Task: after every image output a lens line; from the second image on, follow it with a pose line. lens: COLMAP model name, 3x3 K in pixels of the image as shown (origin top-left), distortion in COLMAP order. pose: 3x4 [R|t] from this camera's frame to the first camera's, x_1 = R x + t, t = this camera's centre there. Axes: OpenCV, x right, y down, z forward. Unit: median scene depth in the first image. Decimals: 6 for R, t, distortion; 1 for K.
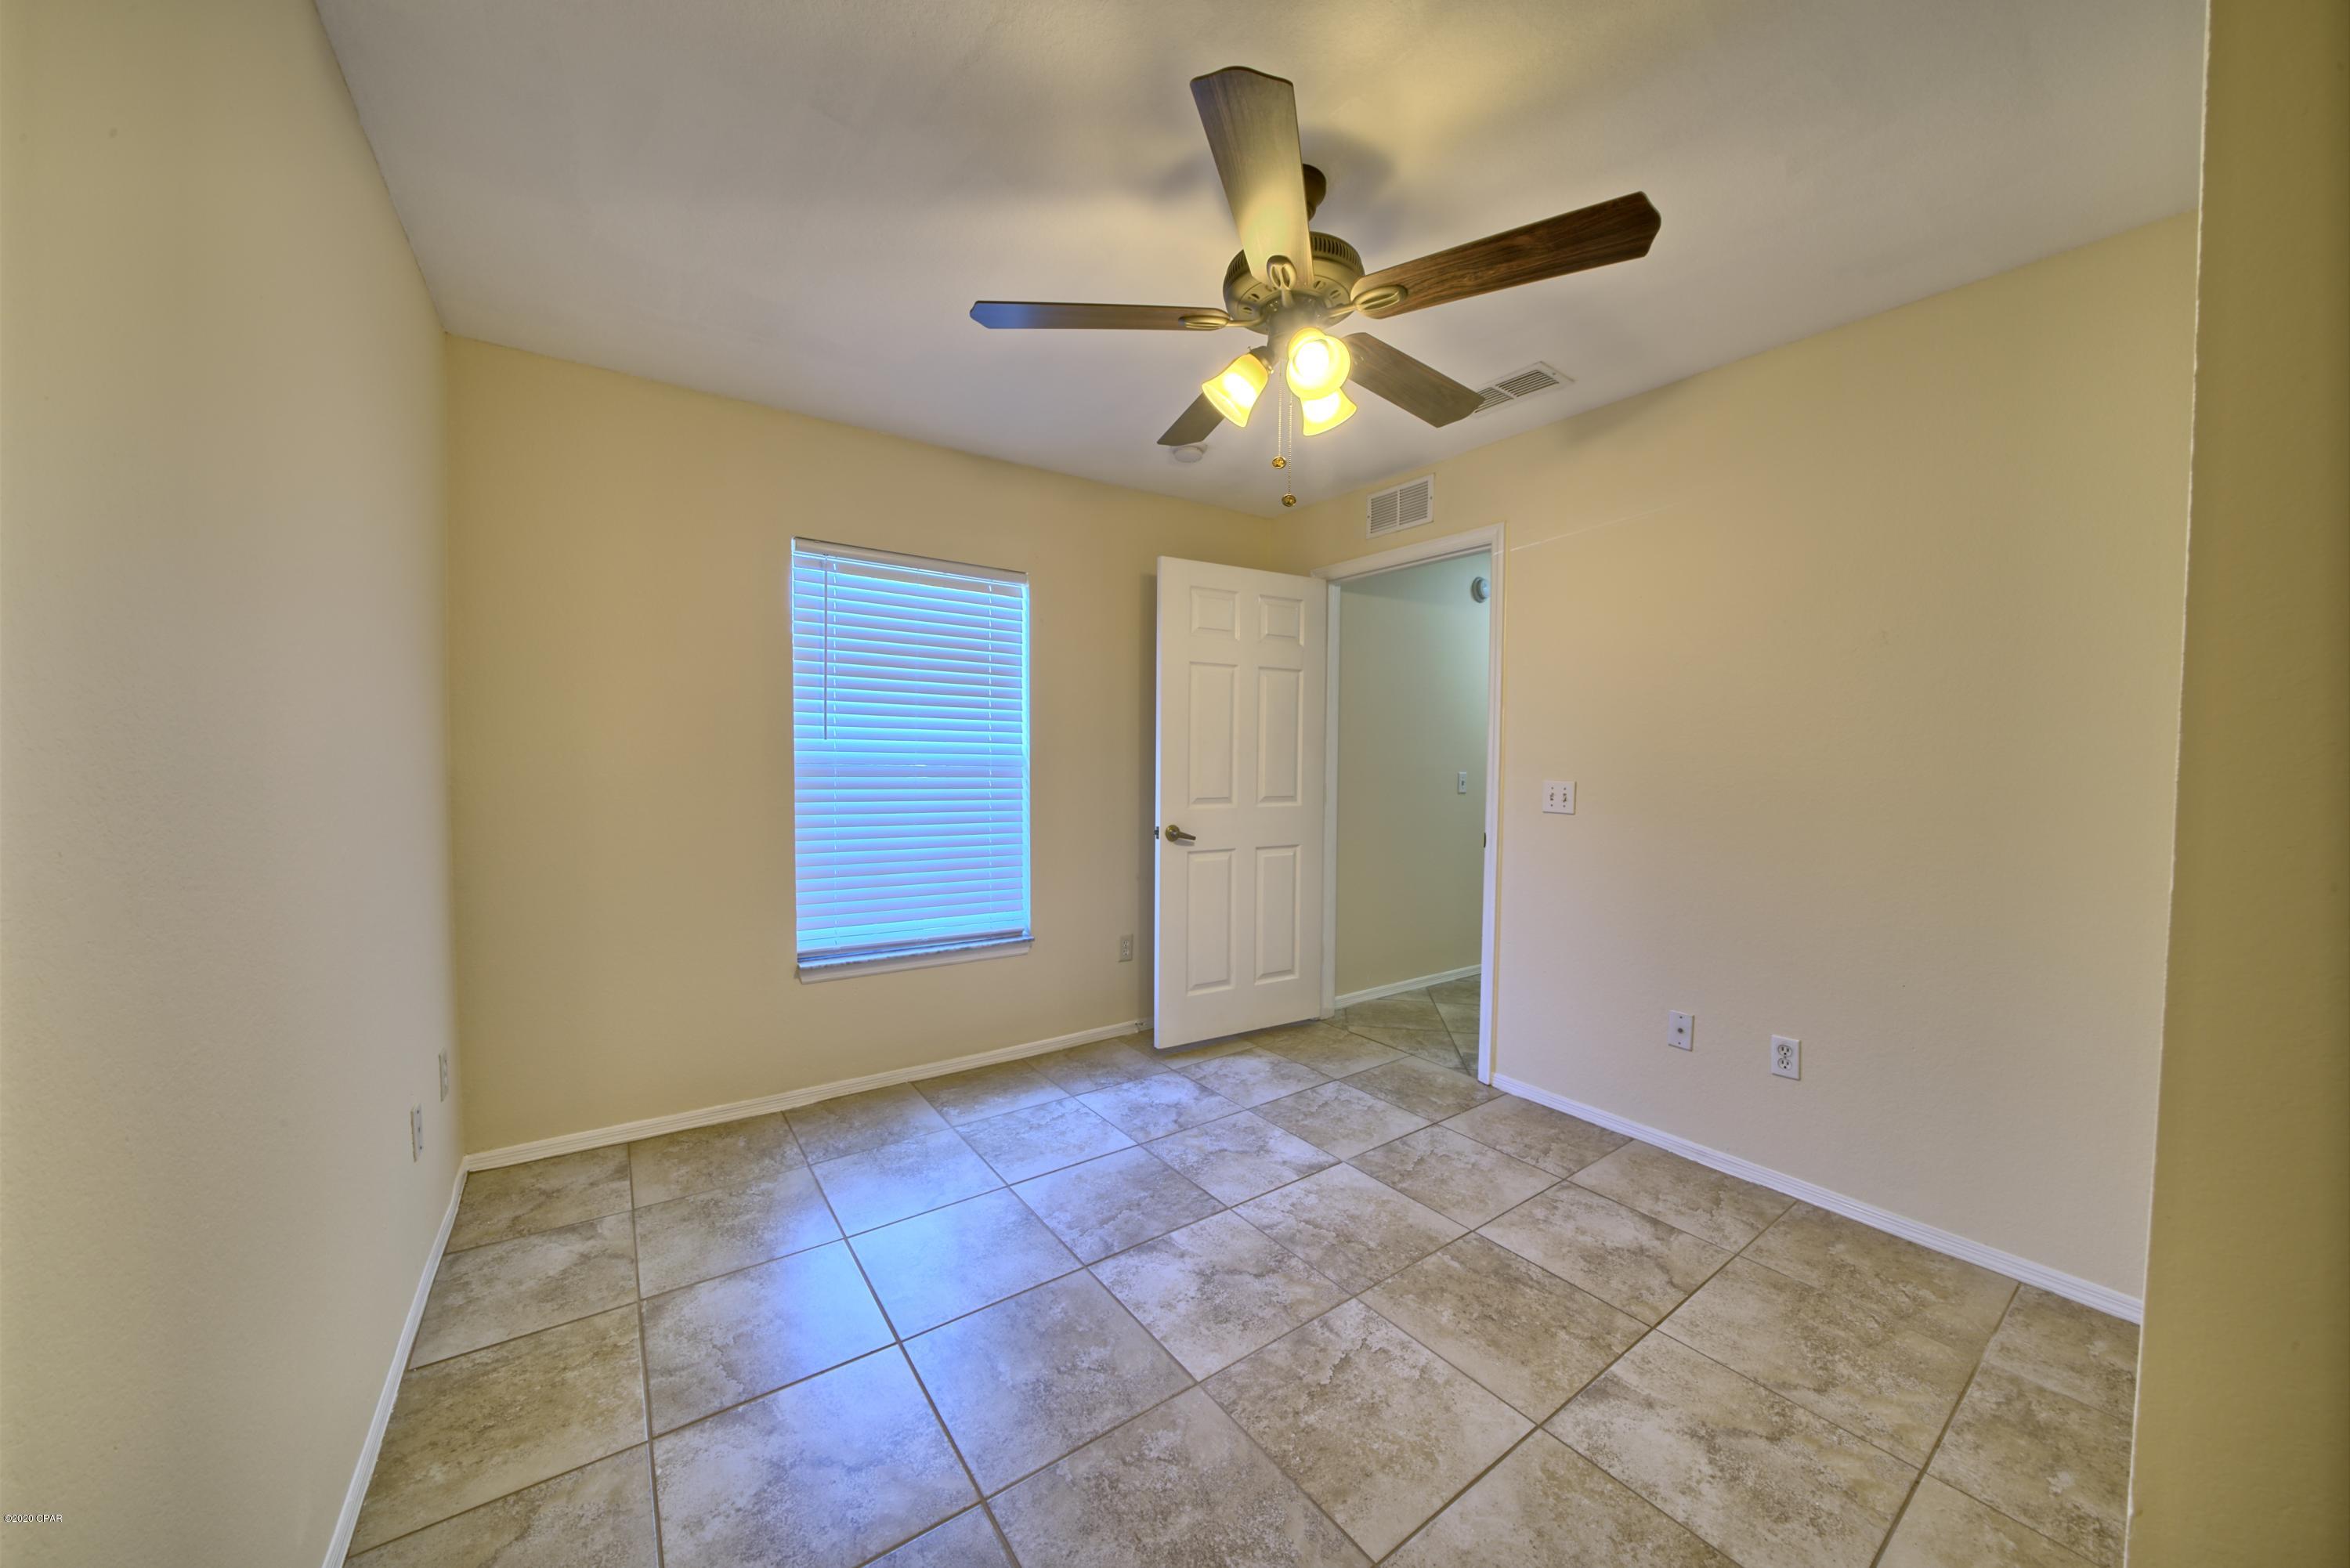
lens RADIAL K [[813.1, 0, 1178.4], [0, 813.1, 780.7], [0, 0, 1]] dist [-0.025420, 0.003148]
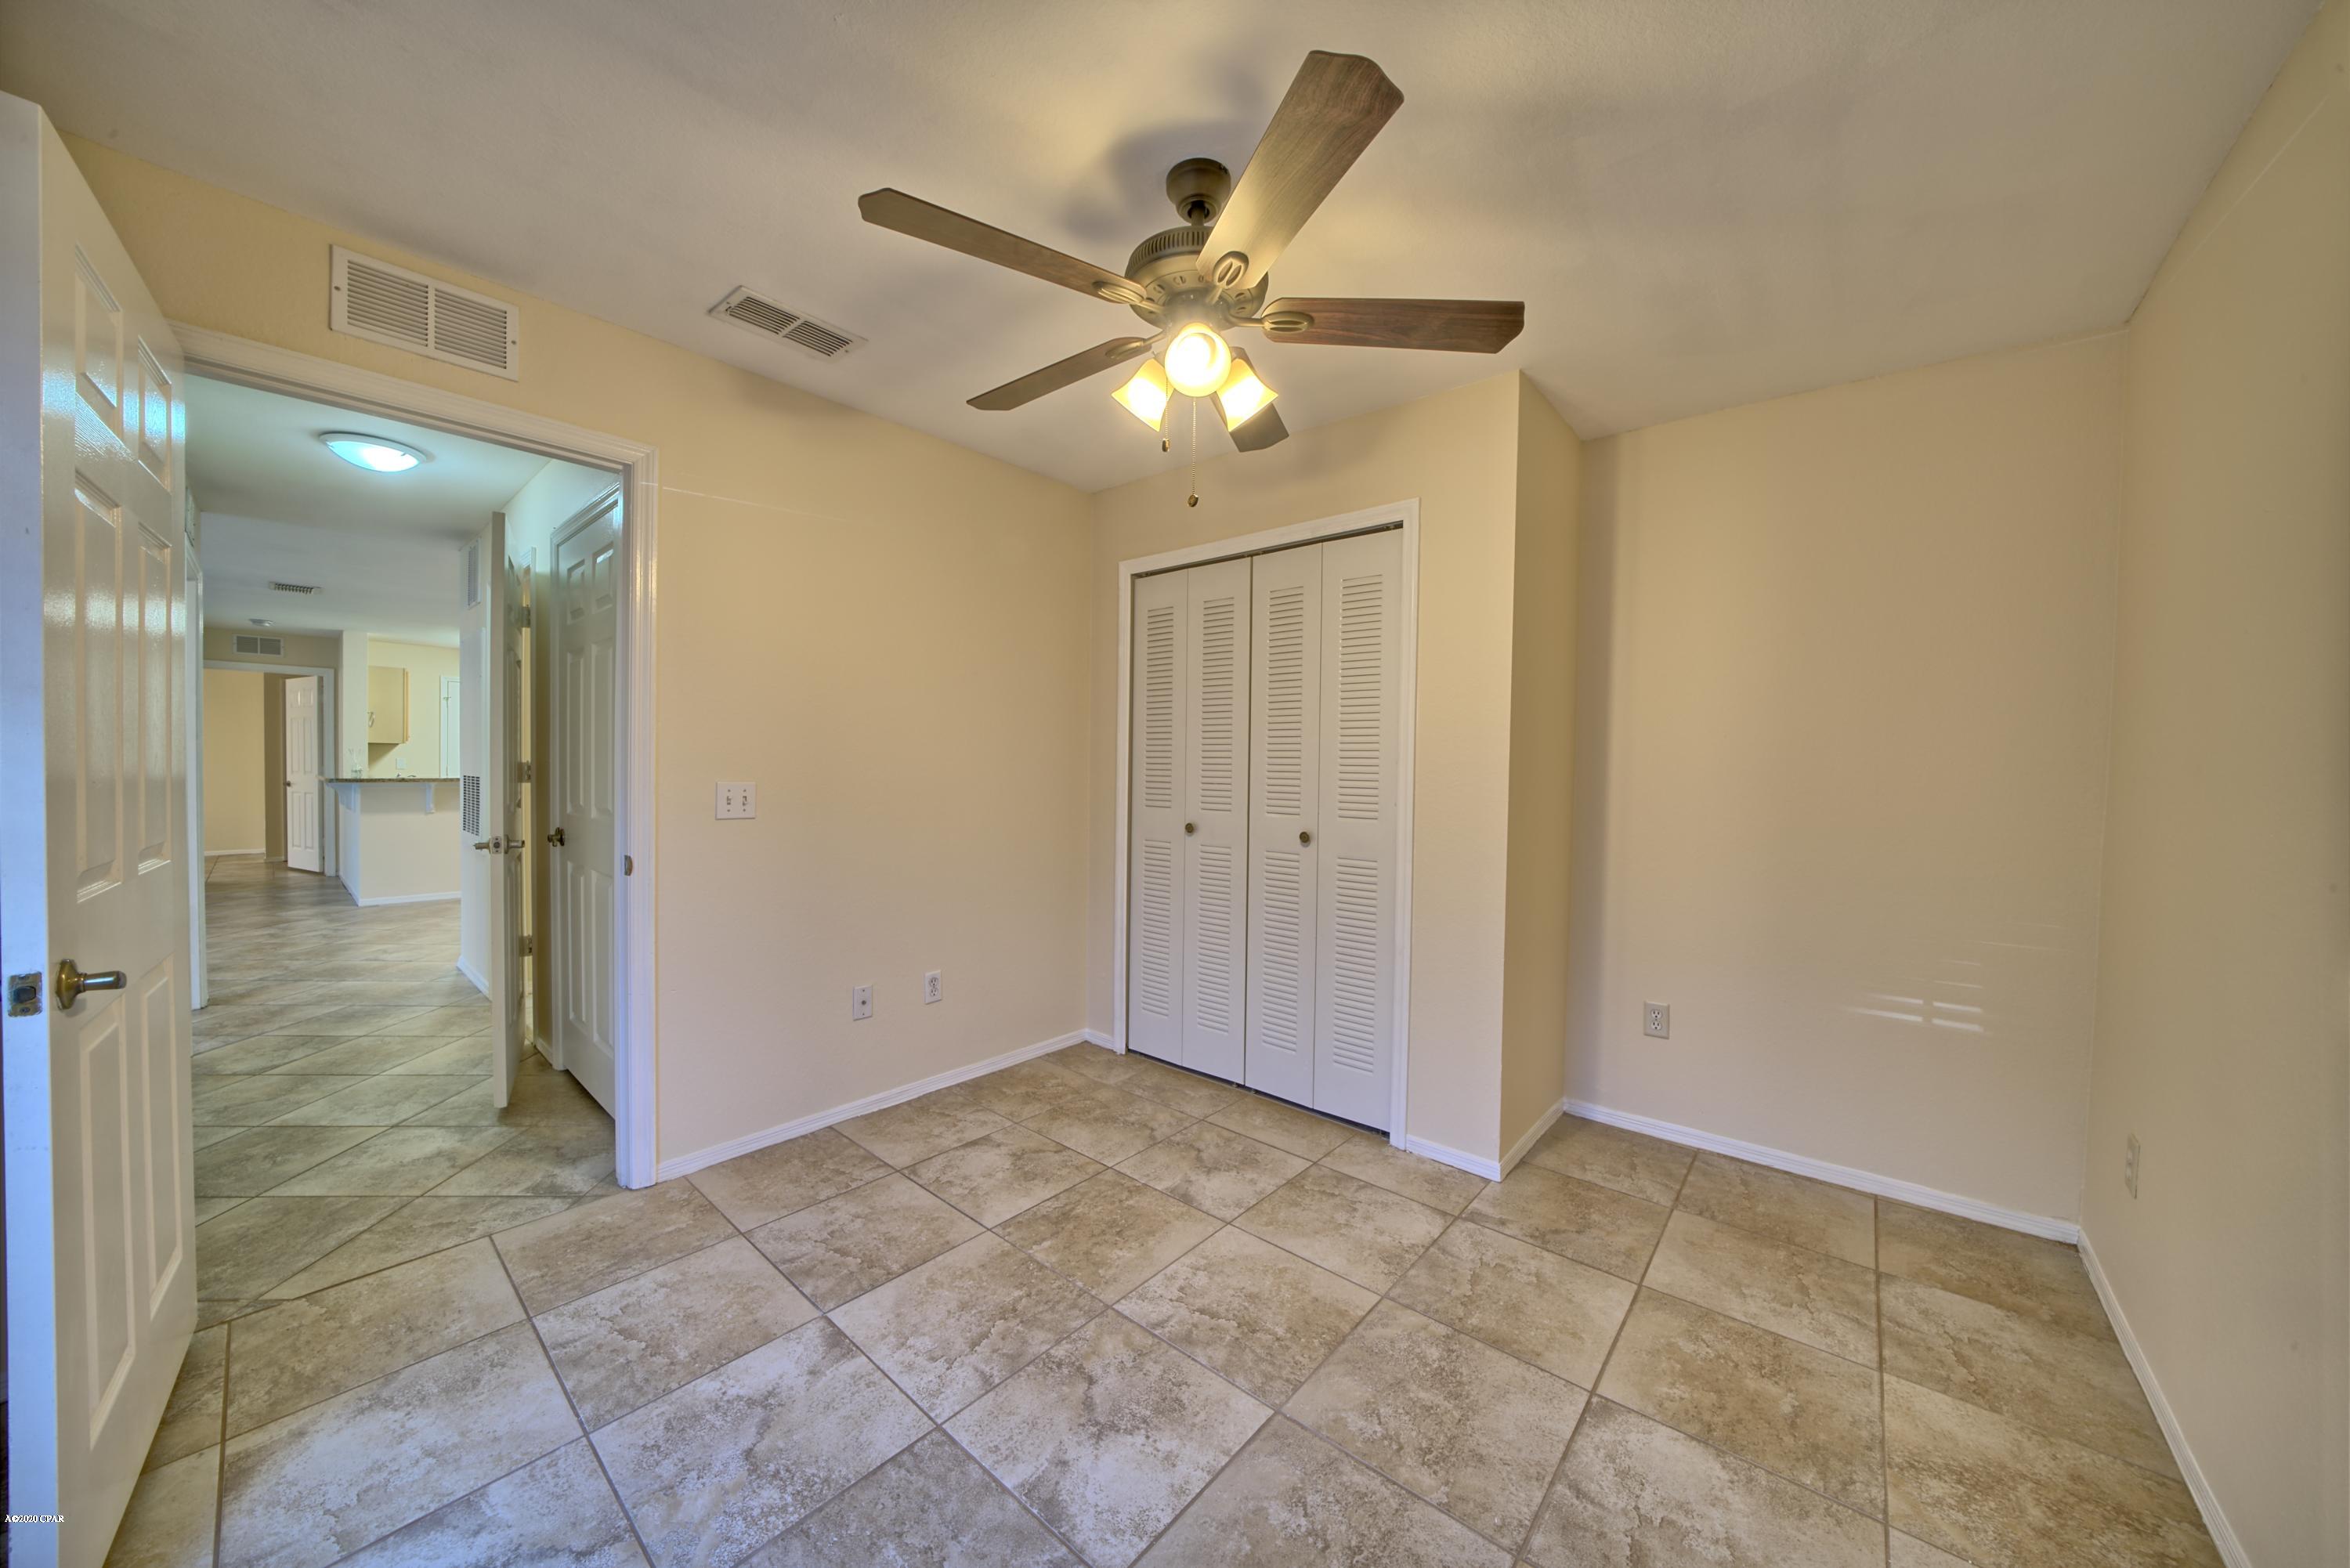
lens RADIAL K [[813.1, 0, 1164.5], [0, 813.1, 778.0], [0, 0, 1]] dist [-0.025420, 0.003148]
pose [[-0.231440, -0.030378, 0.972375, -0.671492], [0.012592, 0.999335, 0.034218, -0.038164], [-0.972768, 0.020164, -0.230904, 1.043891]]
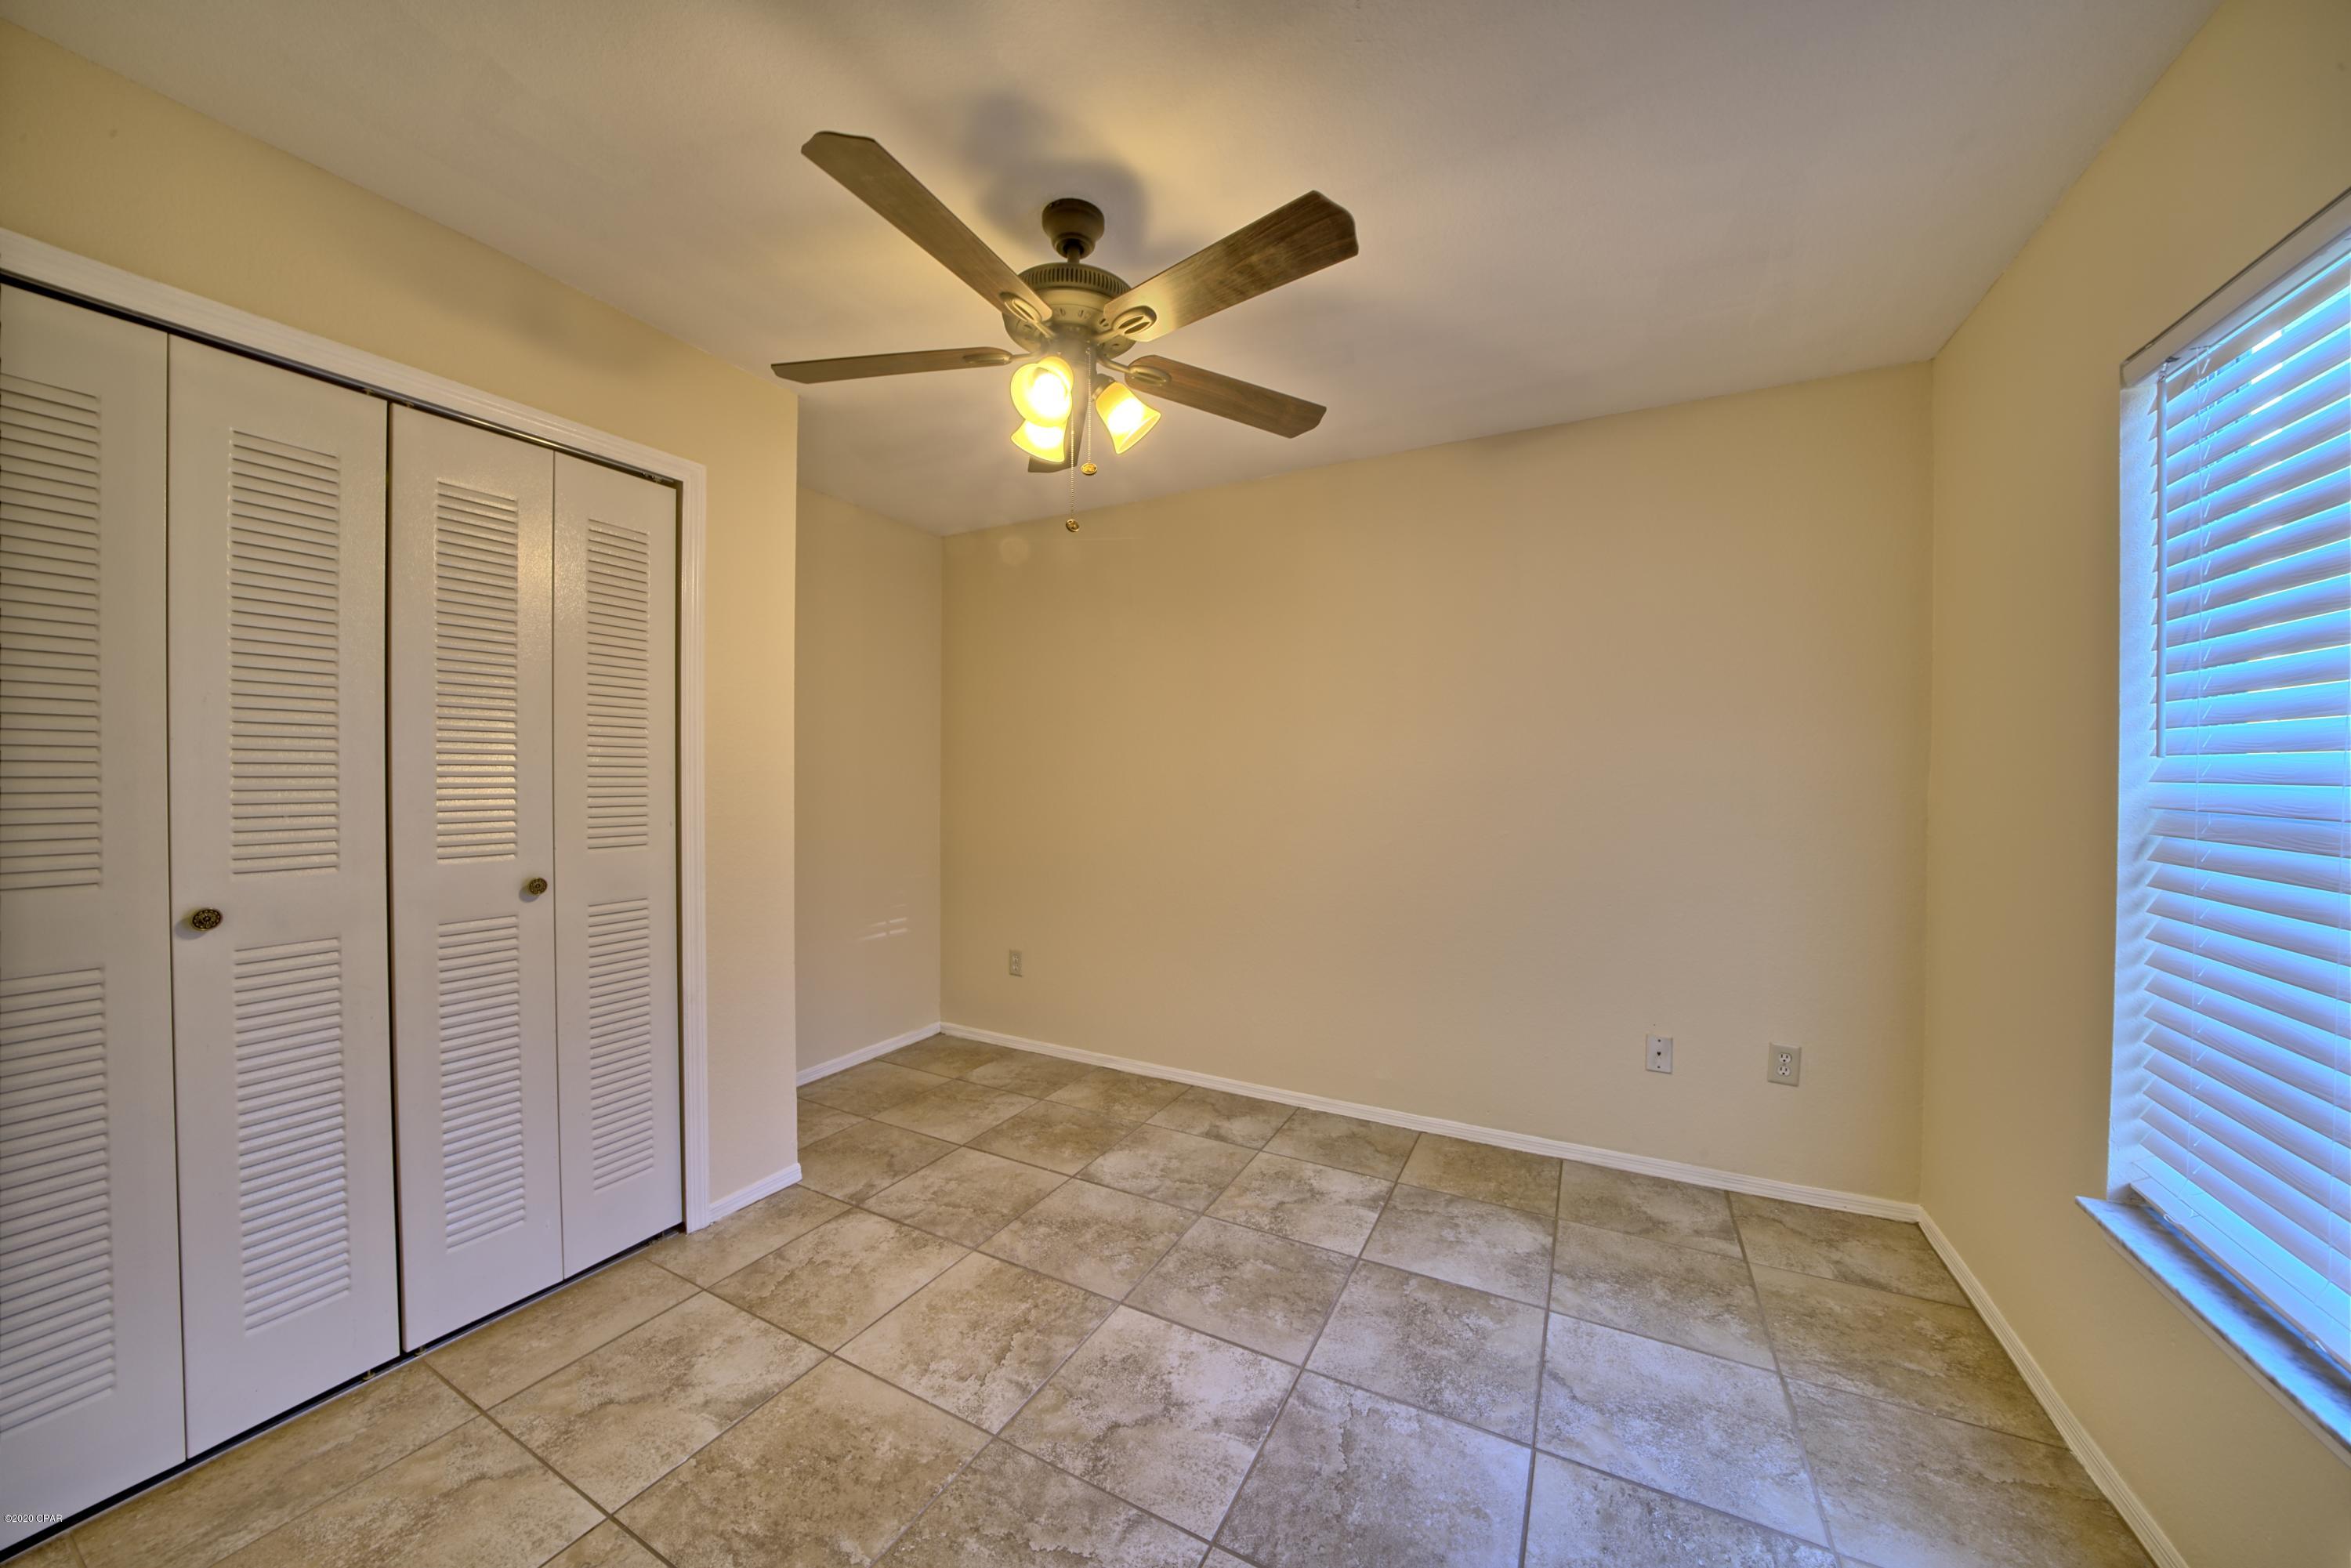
lens RADIAL K [[813.4, 0, 1169.1], [0, 813.4, 781.7], [0, 0, 1]] dist [-0.025420, 0.003148]
pose [[-0.898322, -0.007994, -0.439265, 0.385055], [-0.024298, 0.999208, 0.031505, -0.054102], [0.438666, 0.038975, -0.897805, 1.622577]]
